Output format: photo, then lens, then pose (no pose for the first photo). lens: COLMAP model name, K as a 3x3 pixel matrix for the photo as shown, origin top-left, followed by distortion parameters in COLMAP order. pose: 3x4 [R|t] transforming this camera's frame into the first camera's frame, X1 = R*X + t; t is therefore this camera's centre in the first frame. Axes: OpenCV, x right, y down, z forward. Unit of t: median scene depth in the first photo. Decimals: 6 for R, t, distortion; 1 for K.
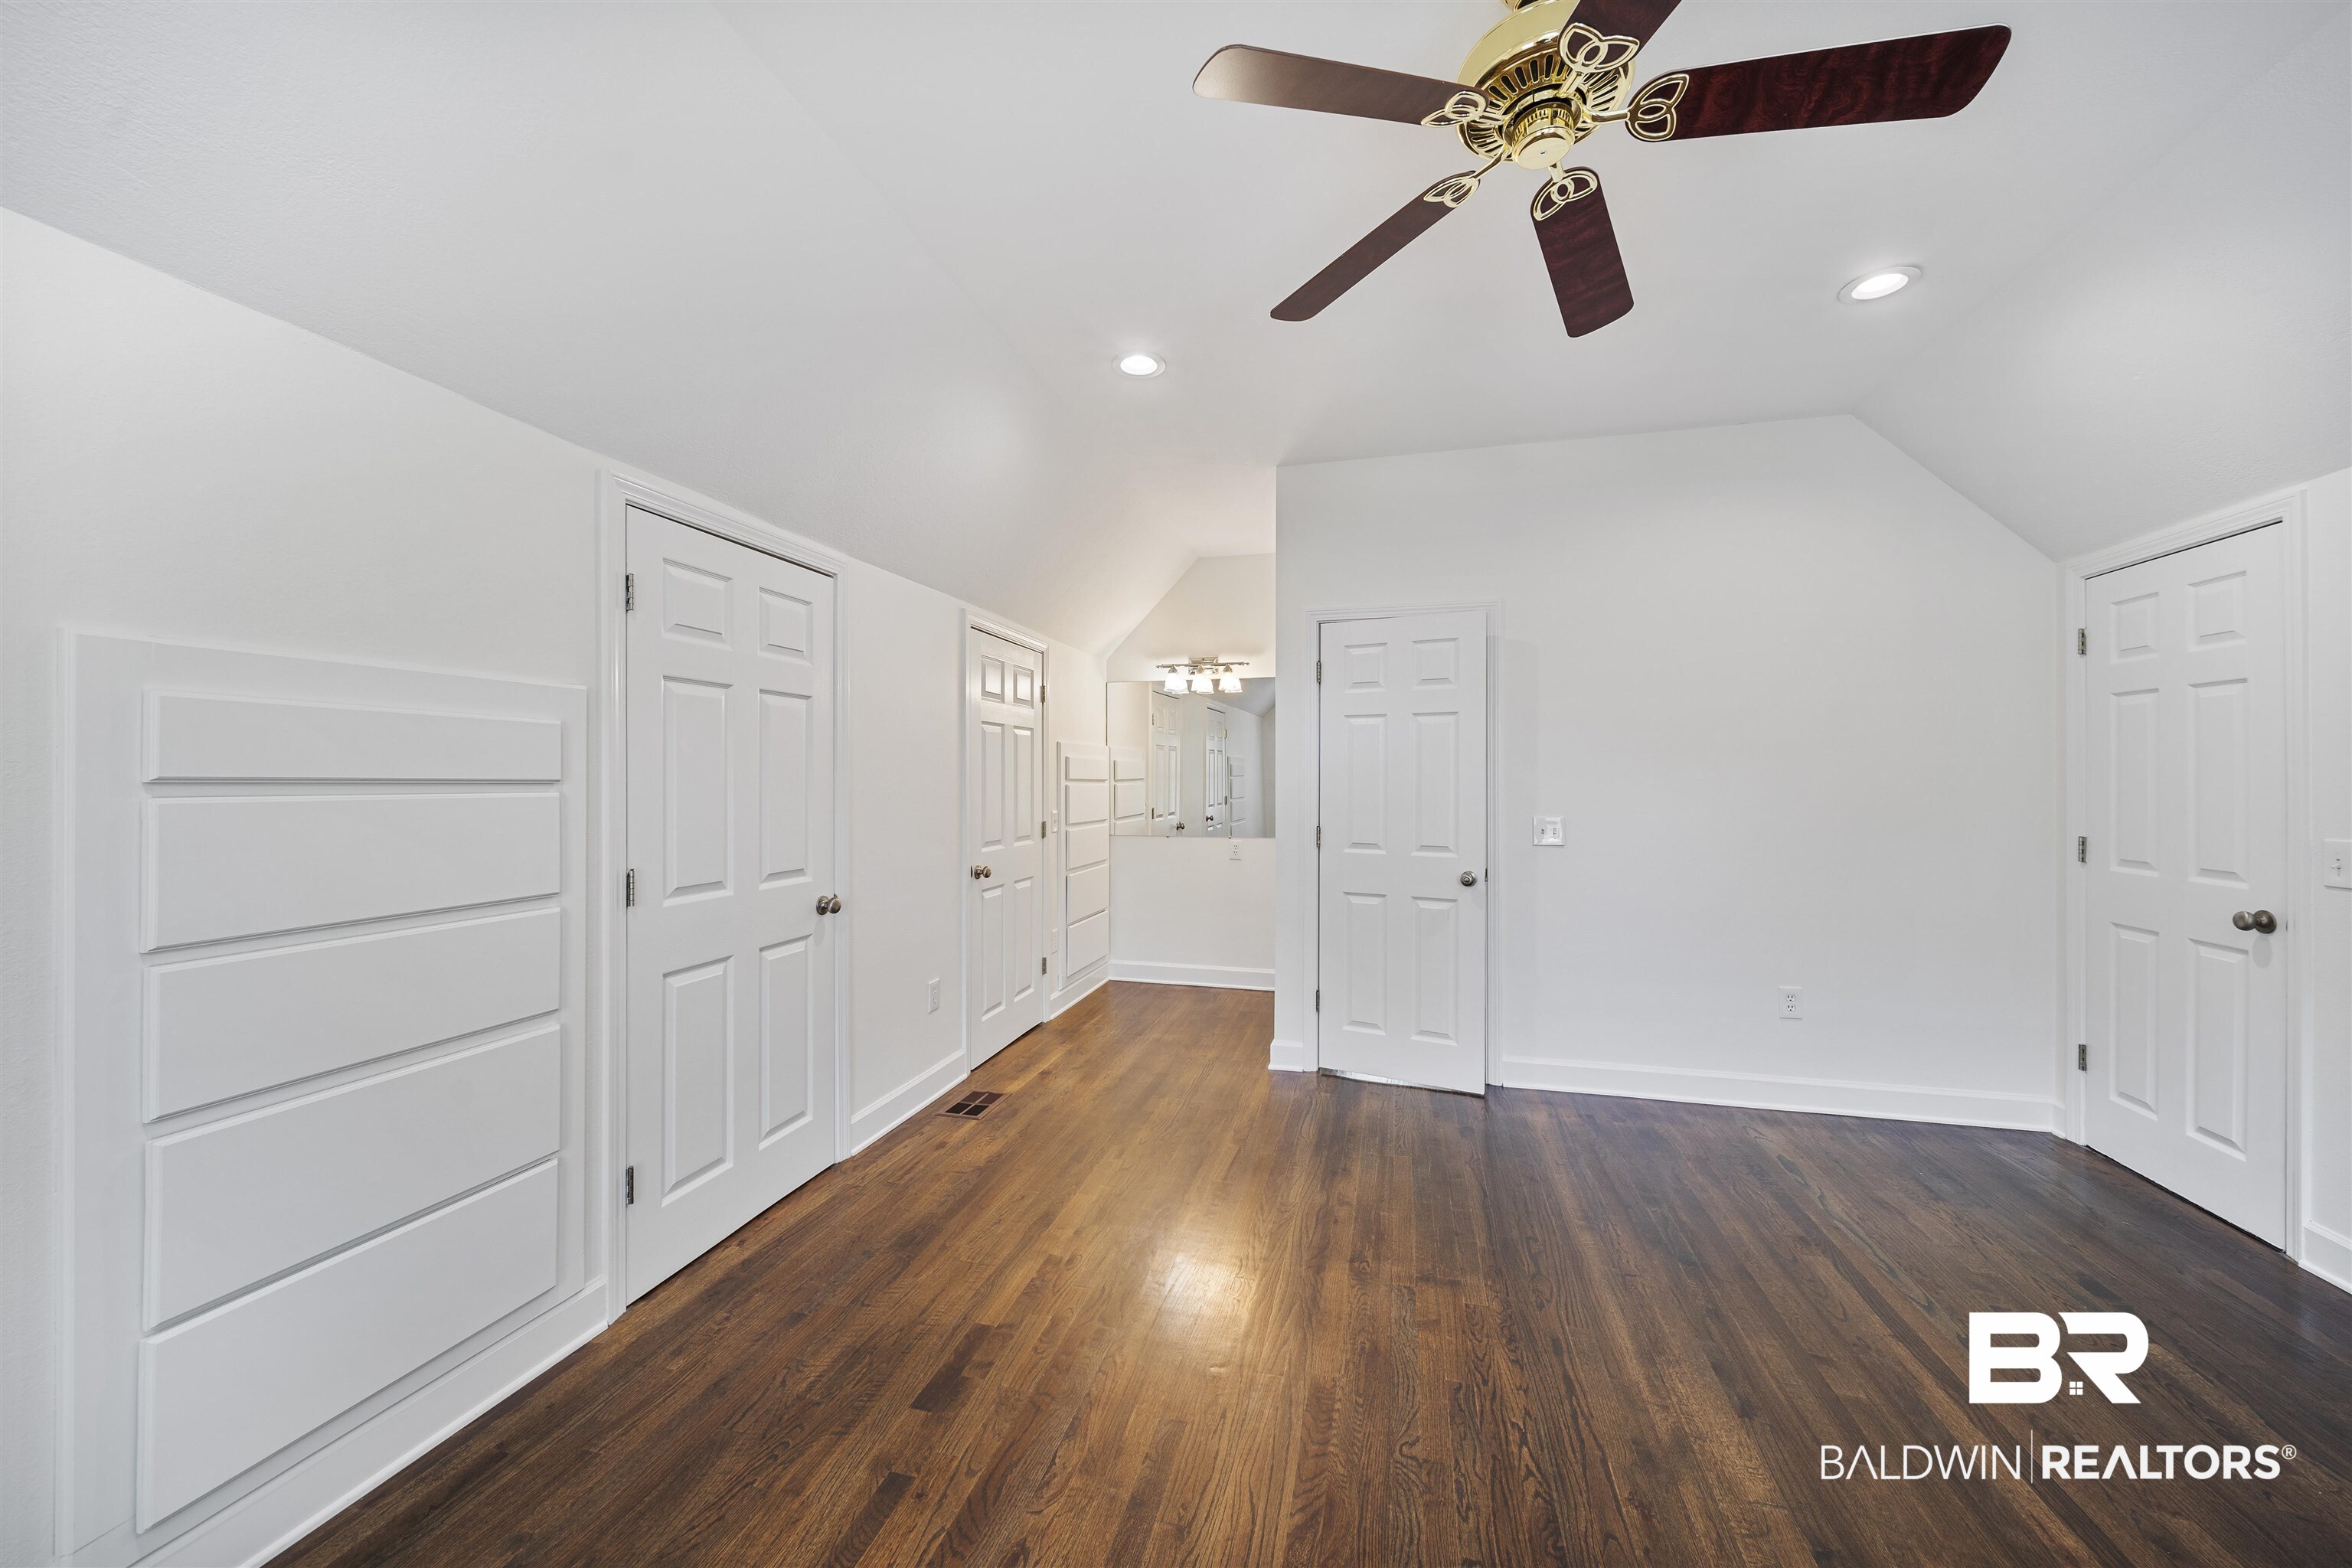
lens RADIAL K [[852.5, 0, 1173.8], [0, 852.5, 784.0], [0, 0, 1]] dist [-0.008547, -0.000177]
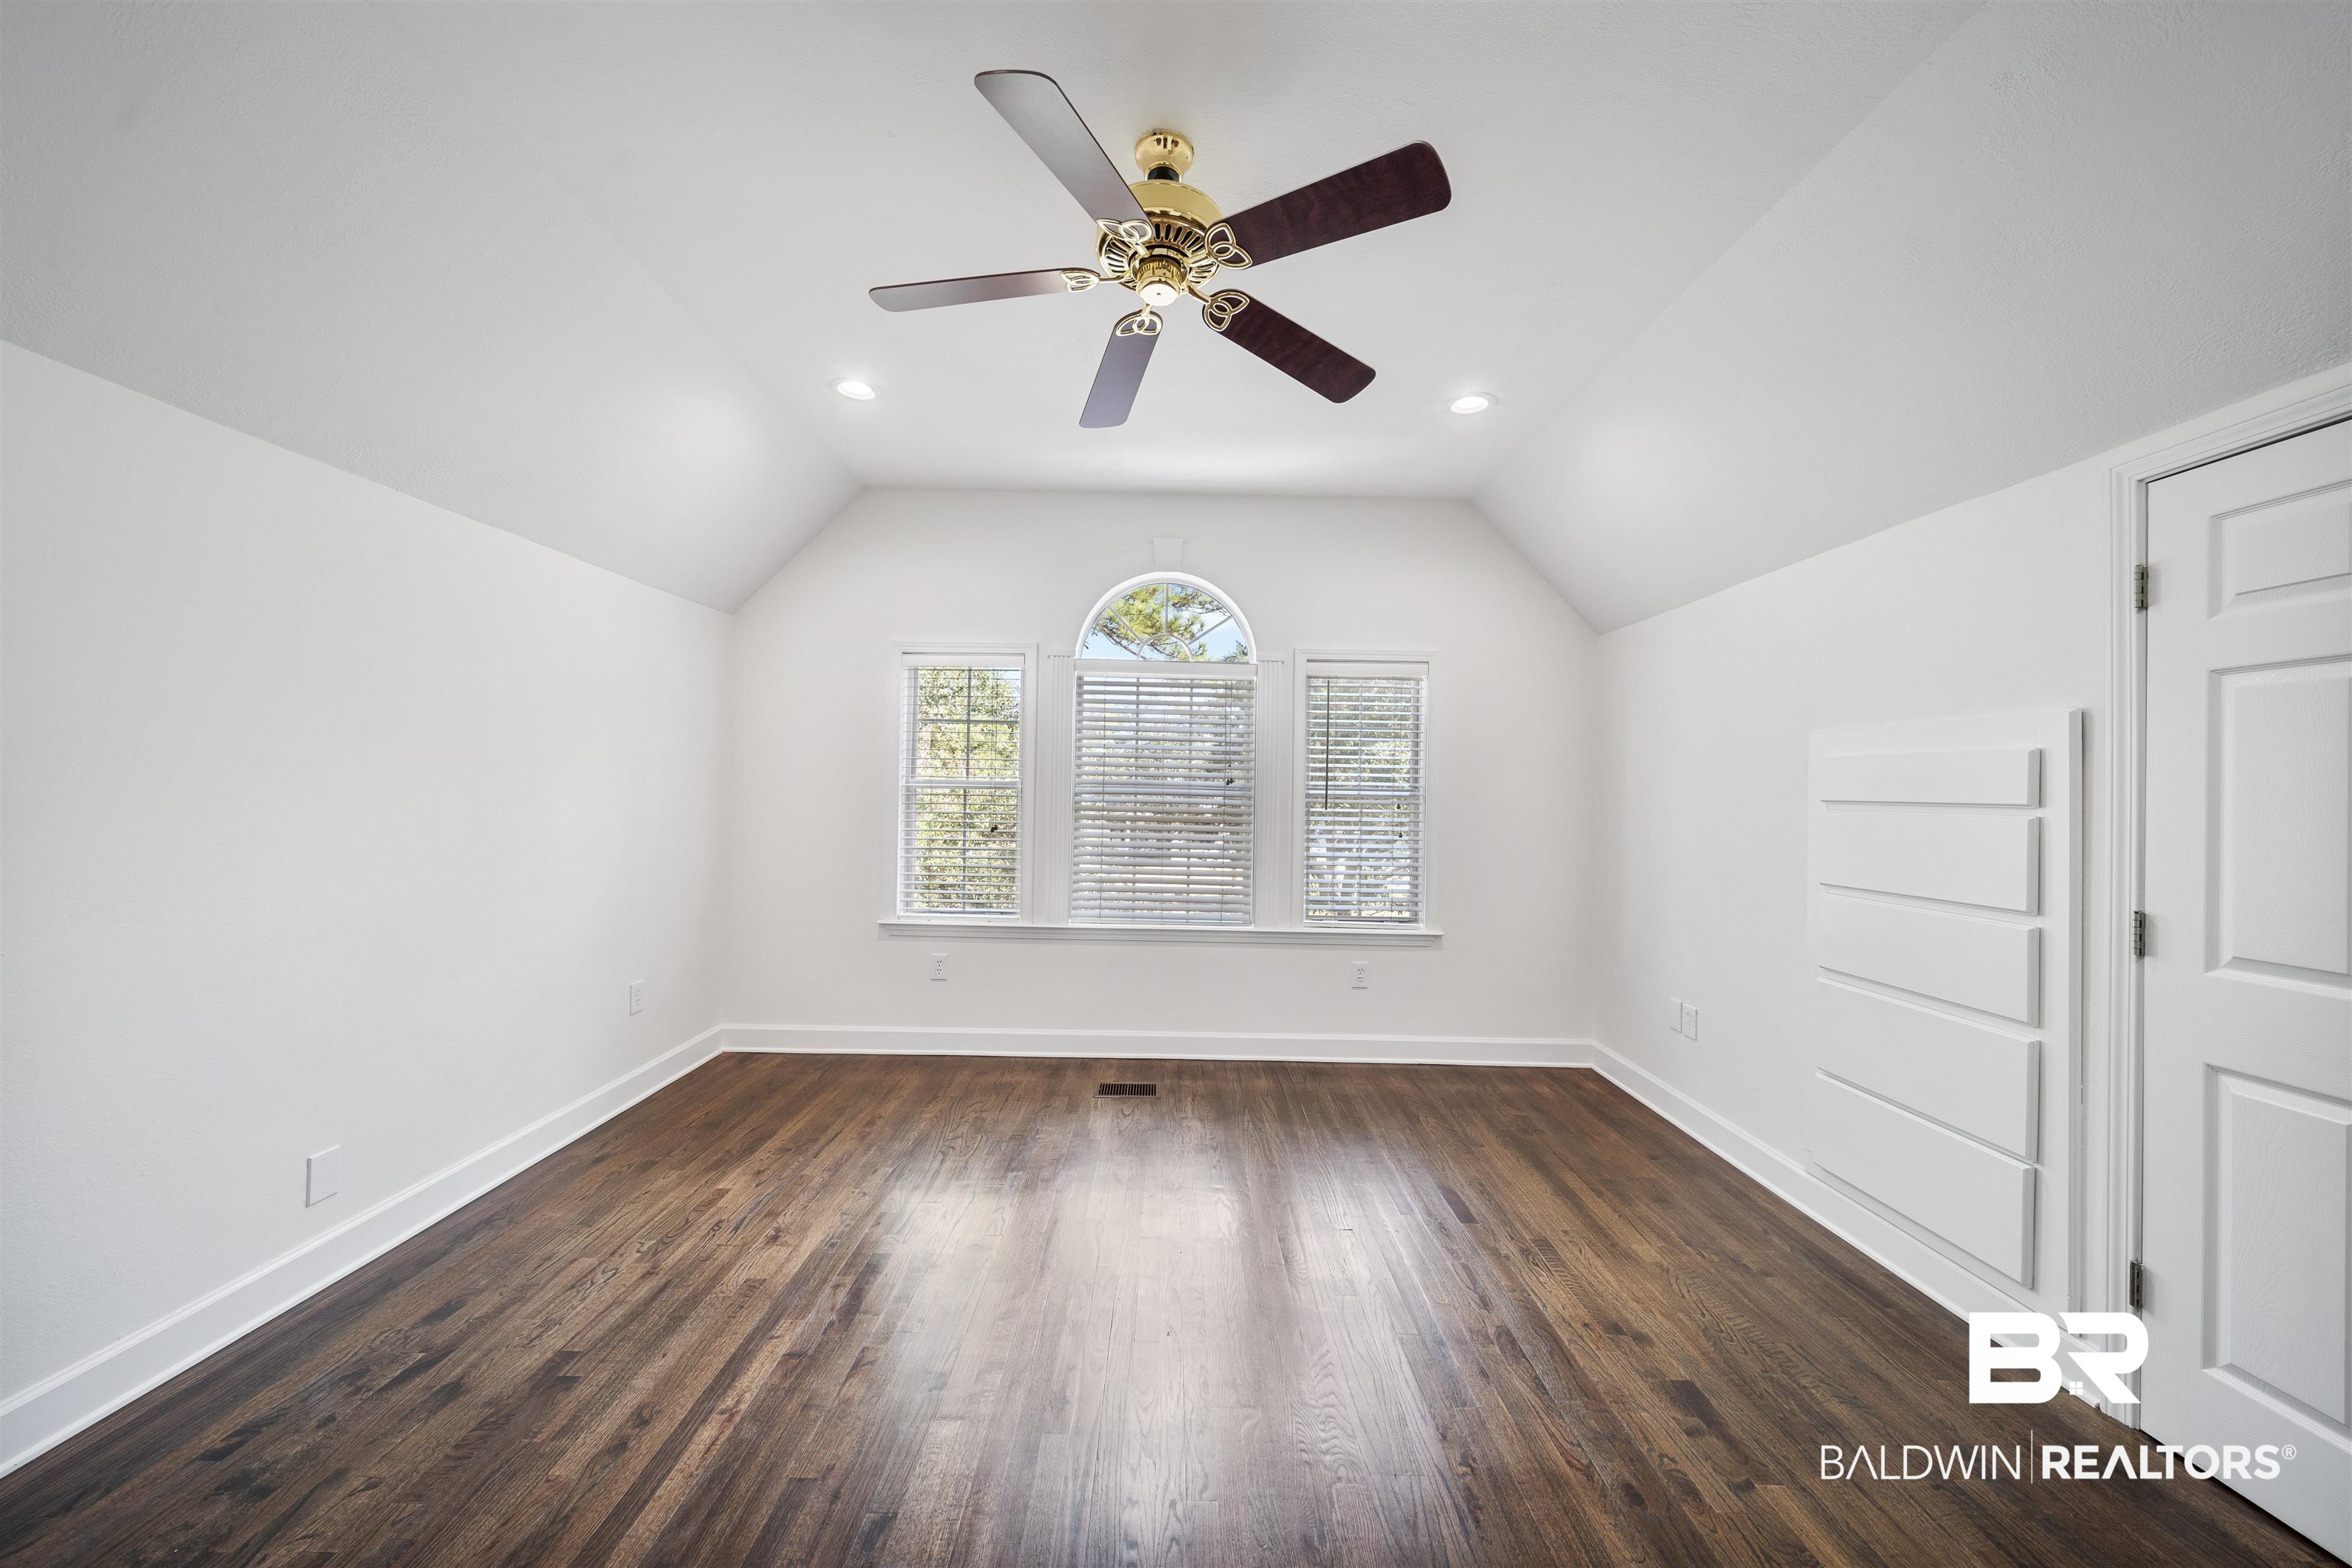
lens RADIAL K [[852.5, 0, 1175.4], [0, 852.5, 786.4], [0, 0, 1]] dist [-0.008547, -0.000177]
pose [[-0.967038, -0.010737, -0.254404, 0.607768], [-0.010432, 0.999942, -0.002549, -0.015612], [0.254417, 0.000189, -0.967095, 1.873740]]
